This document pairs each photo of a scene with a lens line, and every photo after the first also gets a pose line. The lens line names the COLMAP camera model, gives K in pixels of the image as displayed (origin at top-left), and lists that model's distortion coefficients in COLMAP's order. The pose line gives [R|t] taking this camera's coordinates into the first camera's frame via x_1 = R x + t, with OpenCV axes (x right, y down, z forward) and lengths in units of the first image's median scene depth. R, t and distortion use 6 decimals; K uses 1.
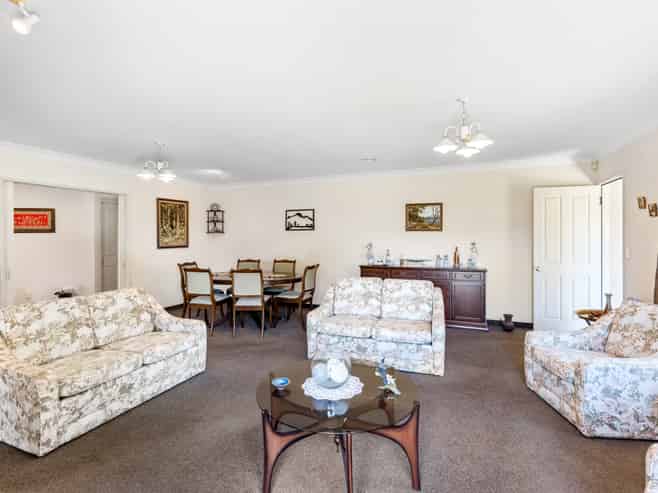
lens RADIAL K [[344.5, 0, 329.0], [0, 344.5, 246.5], [0, 0, 1]] dist [0.000070, -0.000037]
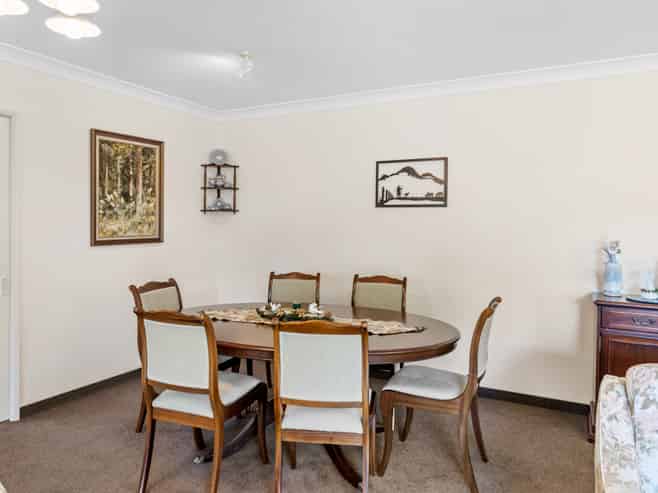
lens RADIAL K [[509.4, 0, 329.0], [0, 509.4, 246.5], [0, 0, 1]] dist [-0.001188, -0.000393]
pose [[0.995127, 0.015881, -0.097311, -0.125716], [-0.013965, 0.999696, 0.020336, -0.009322], [0.097604, -0.018878, 0.995046, 0.359197]]
